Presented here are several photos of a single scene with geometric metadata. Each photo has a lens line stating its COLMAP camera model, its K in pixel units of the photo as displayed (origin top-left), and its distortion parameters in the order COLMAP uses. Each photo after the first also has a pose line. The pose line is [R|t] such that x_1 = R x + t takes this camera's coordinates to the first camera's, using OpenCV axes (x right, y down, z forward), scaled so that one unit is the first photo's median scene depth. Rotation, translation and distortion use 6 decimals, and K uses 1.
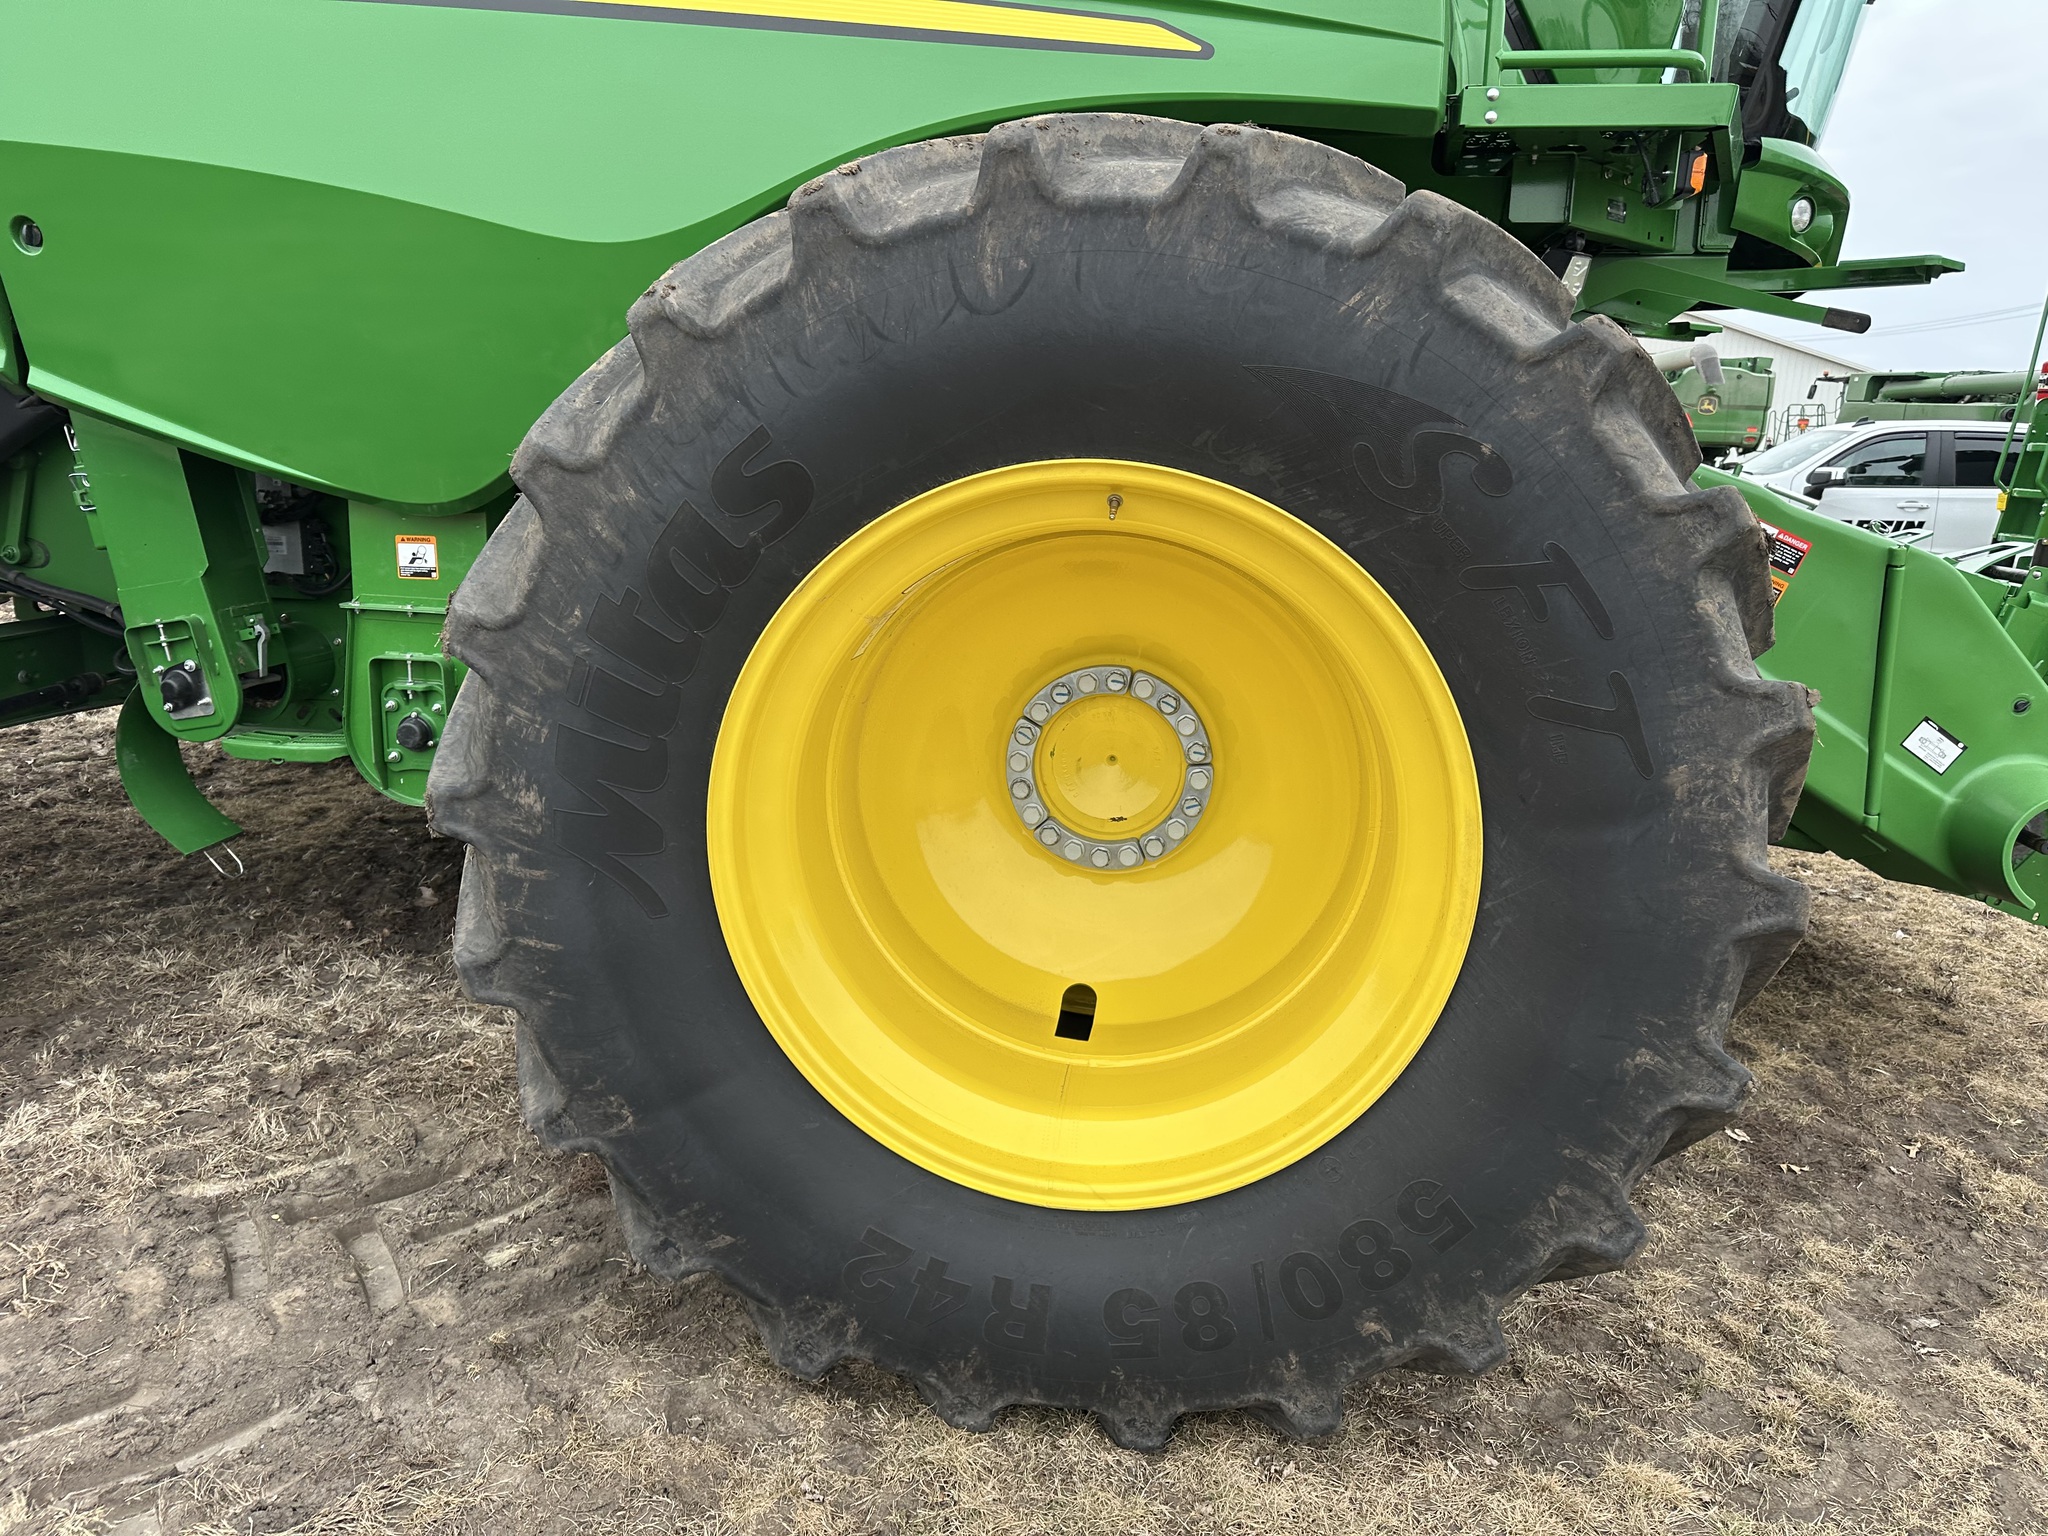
lens RADIAL K [[1425.1, 0, 1031.4], [0, 1425.1, 752.3], [0, 0, 1]] dist [0.125953, -0.184493]
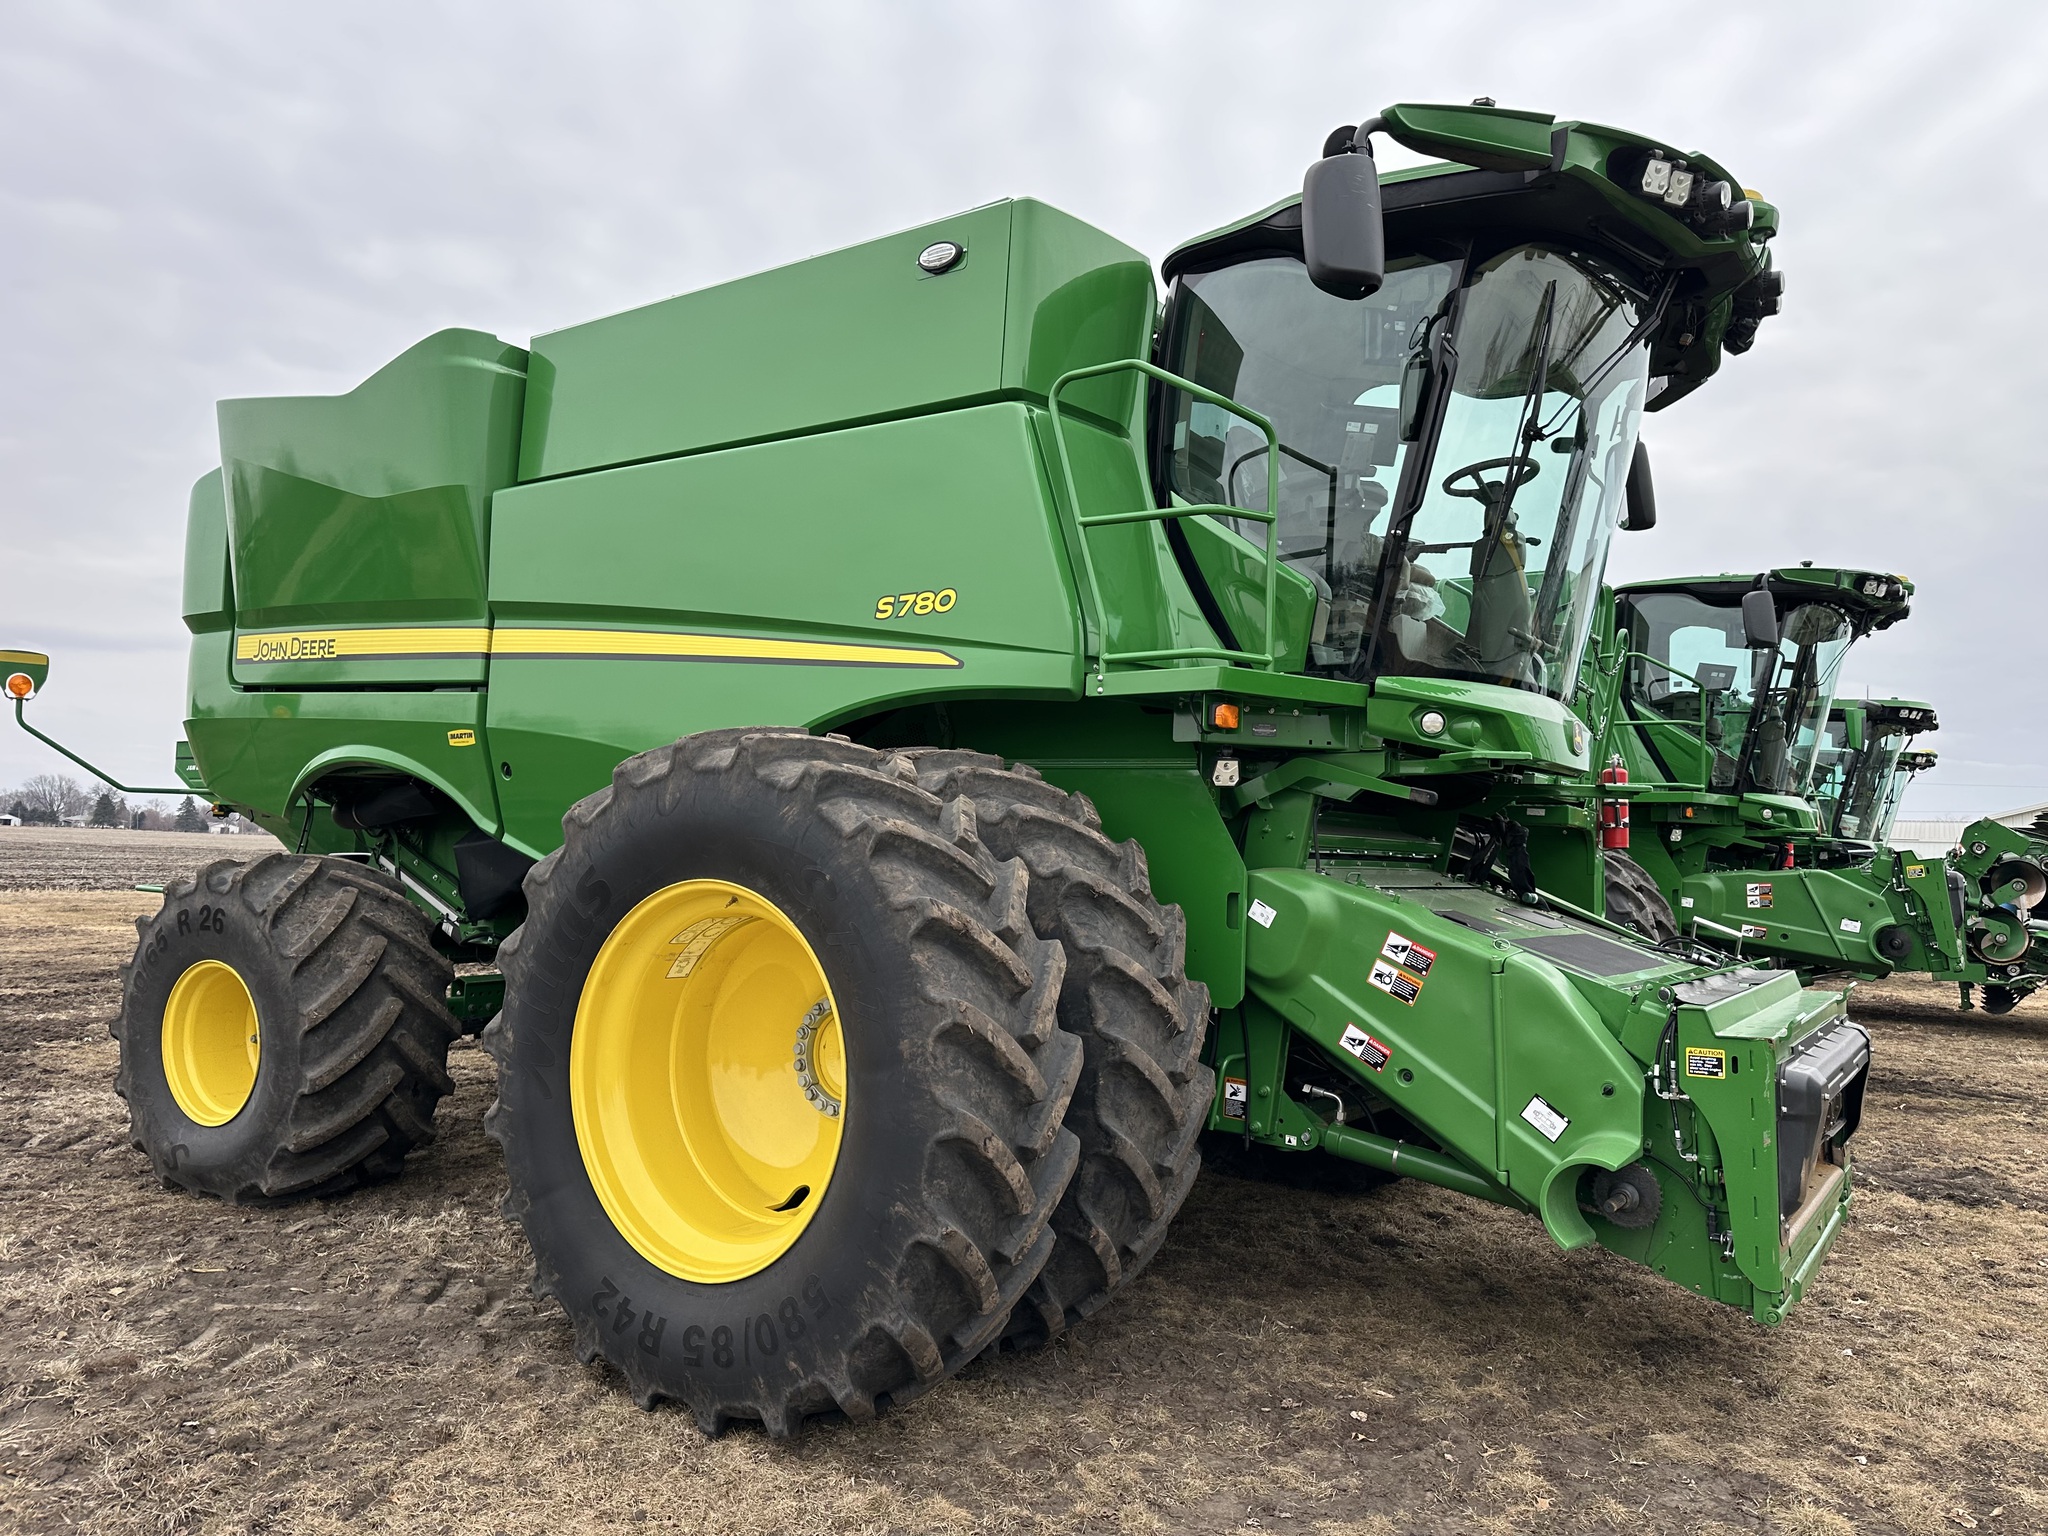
lens RADIAL K [[1425.1, 0, 1031.4], [0, 1425.1, 752.3], [0, 0, 1]] dist [0.125953, -0.184493]
pose [[0.879880, -0.032807, -0.474062, 1.458900], [-0.106597, 0.958563, -0.264186, 0.123761], [0.463085, 0.282985, 0.839923, -0.610878]]
